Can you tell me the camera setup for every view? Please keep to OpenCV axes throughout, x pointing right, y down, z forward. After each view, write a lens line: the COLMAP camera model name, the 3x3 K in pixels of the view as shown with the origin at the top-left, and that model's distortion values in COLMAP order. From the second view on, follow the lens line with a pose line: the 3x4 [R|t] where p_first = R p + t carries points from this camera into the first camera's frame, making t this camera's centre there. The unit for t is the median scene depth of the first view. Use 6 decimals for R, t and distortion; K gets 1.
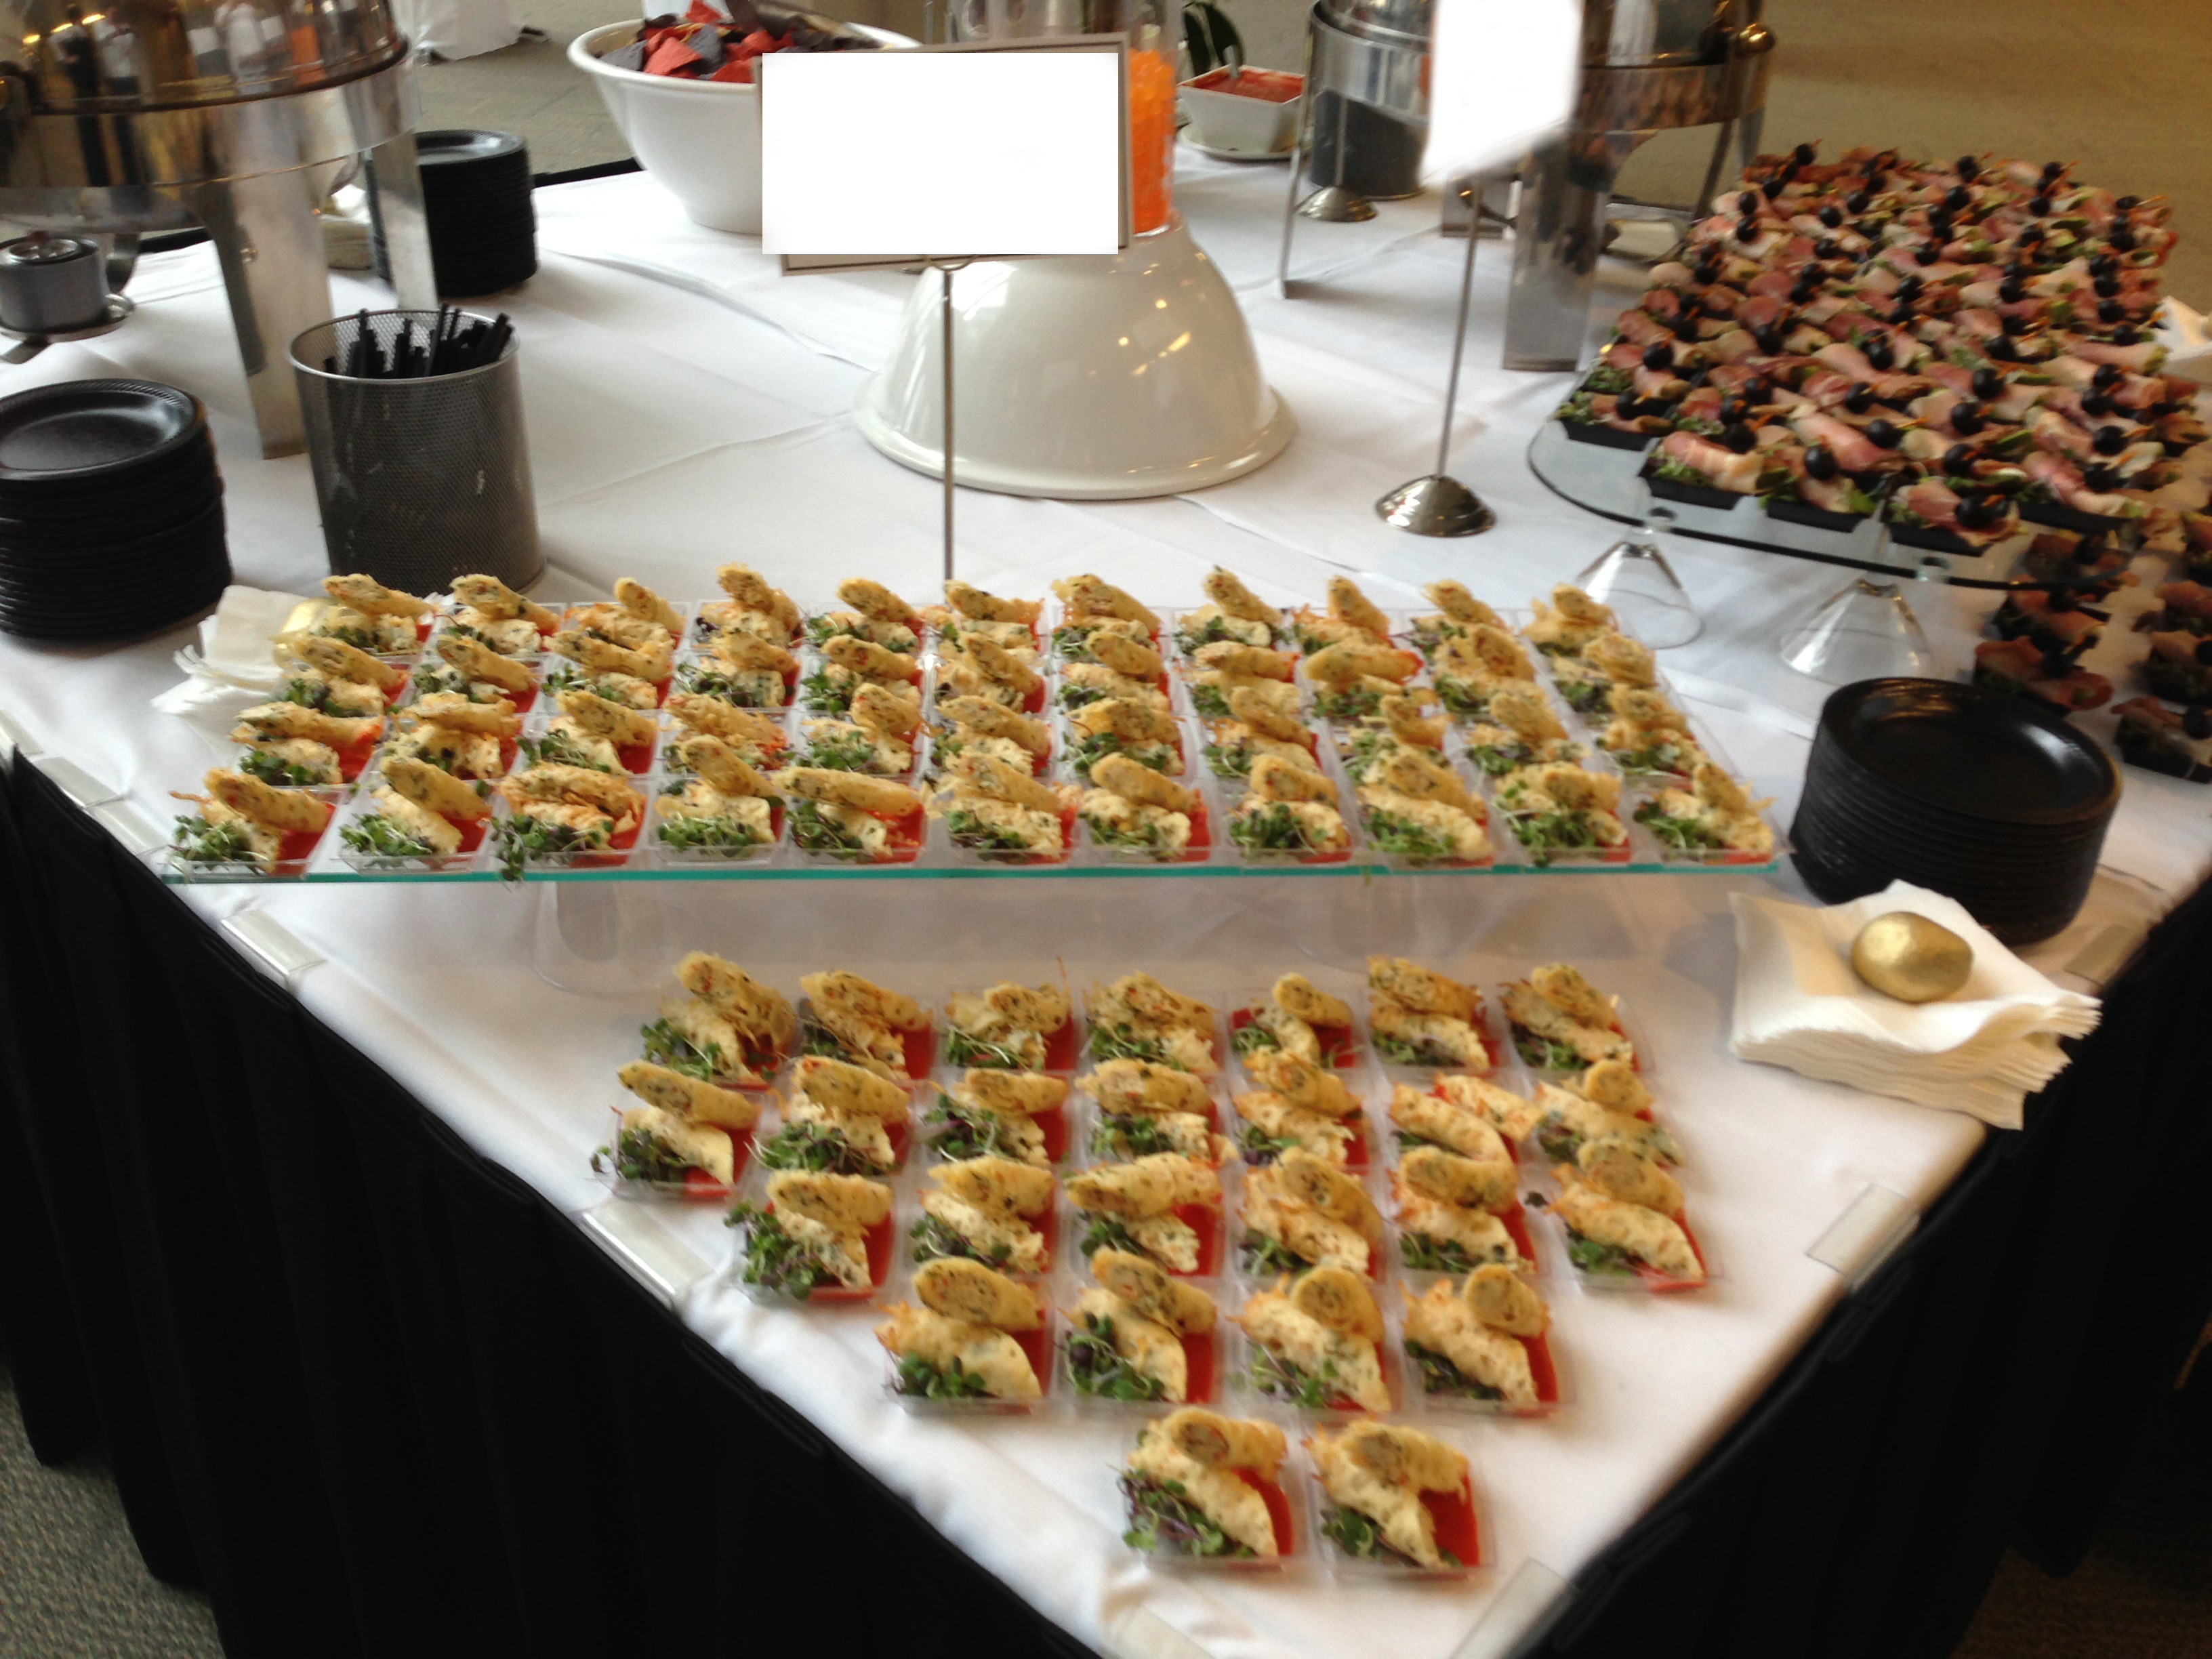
lens RADIAL K [[2106.1, 0, 1106.0], [0, 2106.1, 829.5], [0, 0, 1]] dist [0.133541, -0.275245]
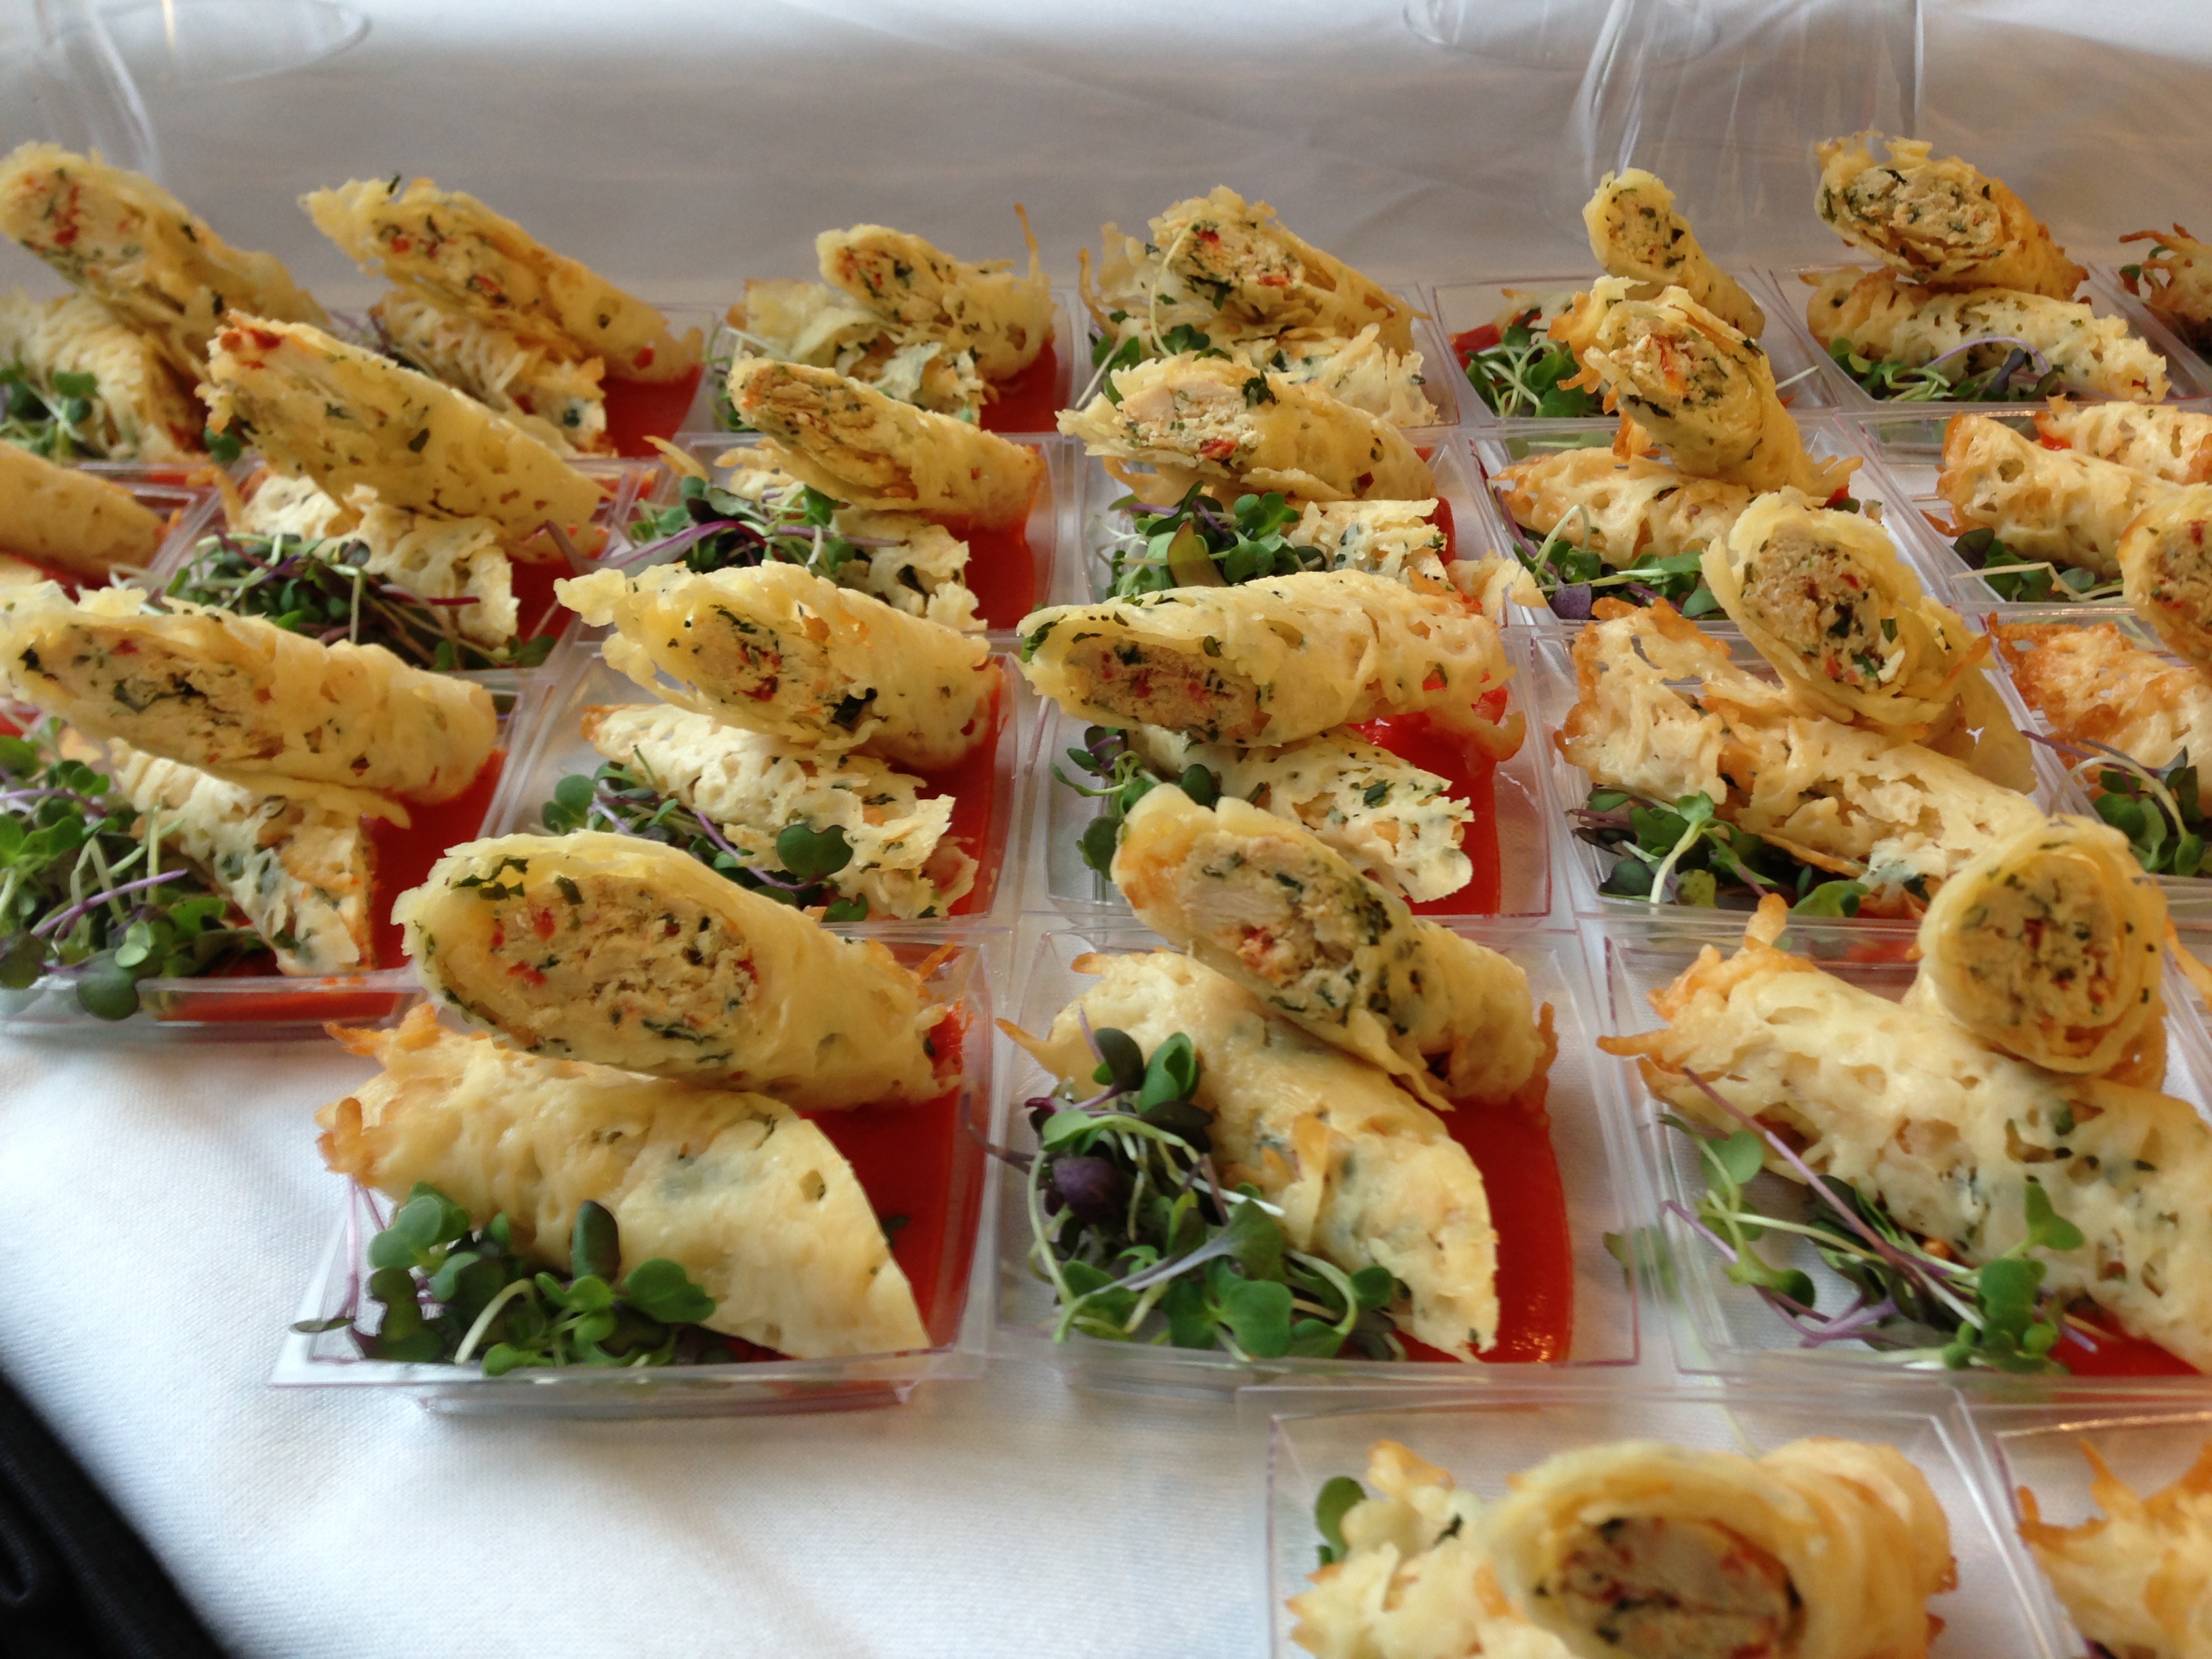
lens RADIAL K [[2120.8, 0, 1168.5], [0, 2120.8, 831.8], [0, 0, 1]] dist [0.069803, 0.008067]
pose [[0.999588, -0.021036, 0.019550, -0.005159], [0.019112, 0.995402, 0.093857, 0.168179], [-0.021434, -0.093445, 0.995394, 0.694309]]
